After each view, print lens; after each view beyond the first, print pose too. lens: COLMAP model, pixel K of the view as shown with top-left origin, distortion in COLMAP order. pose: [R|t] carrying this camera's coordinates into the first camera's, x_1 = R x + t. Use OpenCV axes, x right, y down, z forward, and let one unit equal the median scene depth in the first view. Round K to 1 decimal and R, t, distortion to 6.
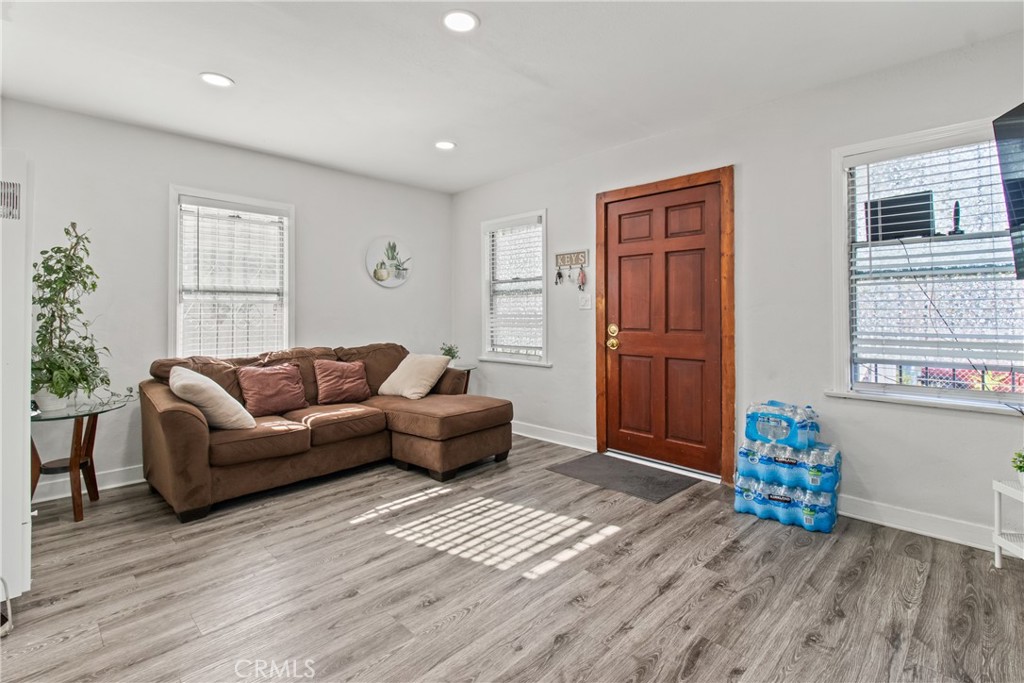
lens RADIAL K [[474.2, 0, 512.0], [0, 474.2, 310.8], [0, 0, 1]] dist [-0.002249, -0.001095]
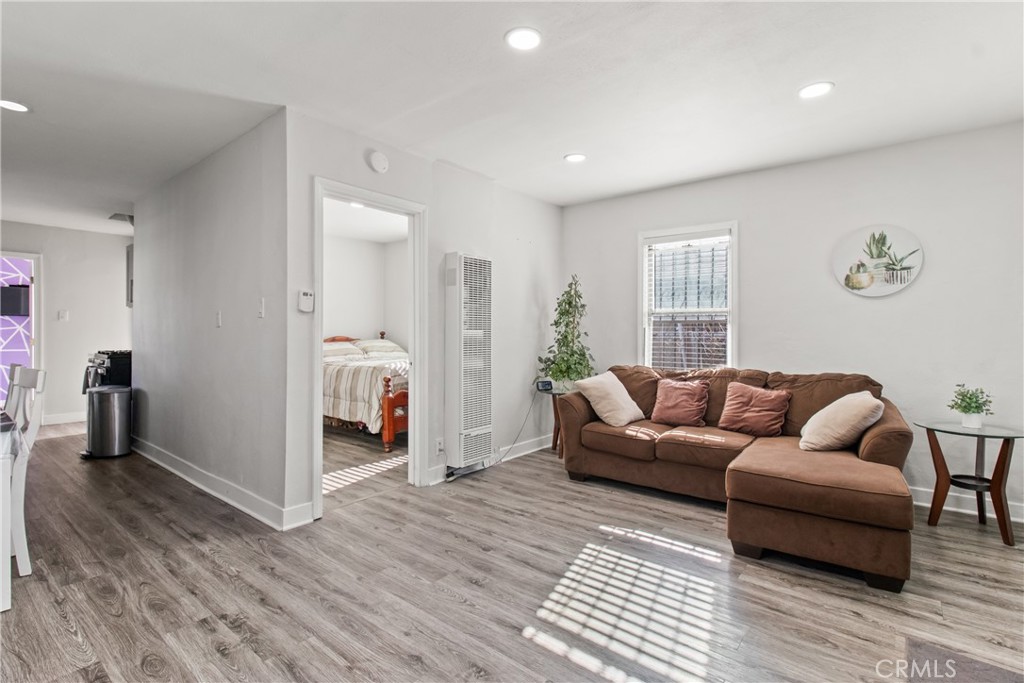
lens RADIAL K [[477.0, 0, 512.7], [0, 477.0, 335.1], [0, 0, 1]] dist [0.003192, 0.001243]
pose [[0.112493, 0.017117, -0.993505, 0.663472], [-0.000100, 0.999852, 0.017215, -0.007877], [0.993652, -0.001837, 0.112478, 0.634285]]
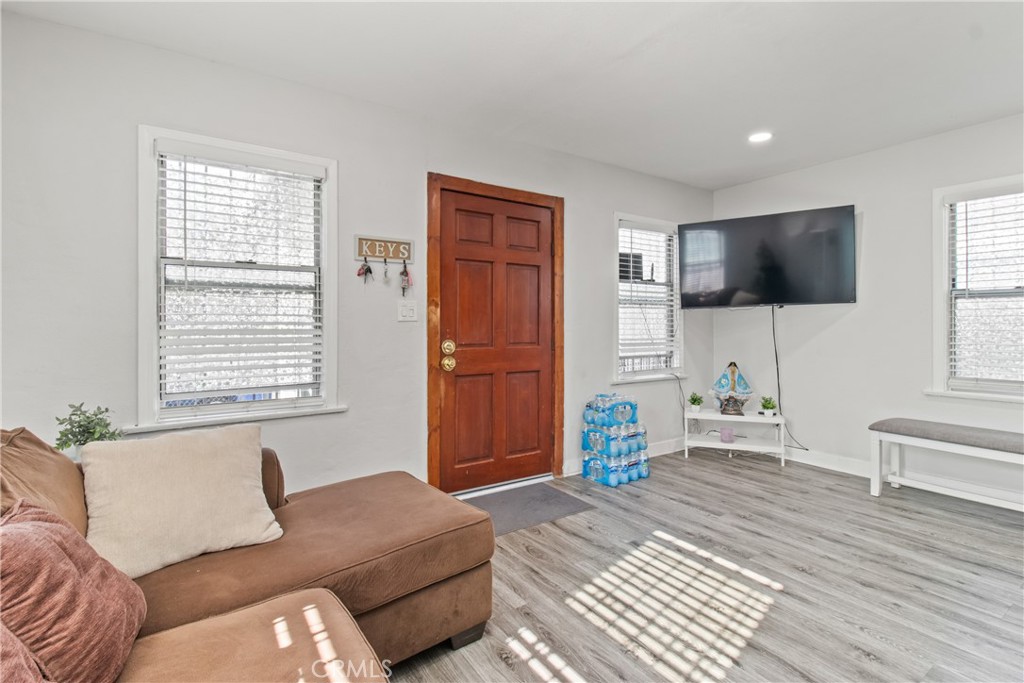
lens RADIAL K [[485.7, 0, 515.7], [0, 485.7, 322.7], [0, 0, 1]] dist [0.000676, 0.000162]
pose [[0.187263, 0.005754, 0.982293, -0.794120], [-0.005028, 0.999975, -0.004899, 0.002812], [-0.982297, -0.004021, 0.187287, 0.987732]]
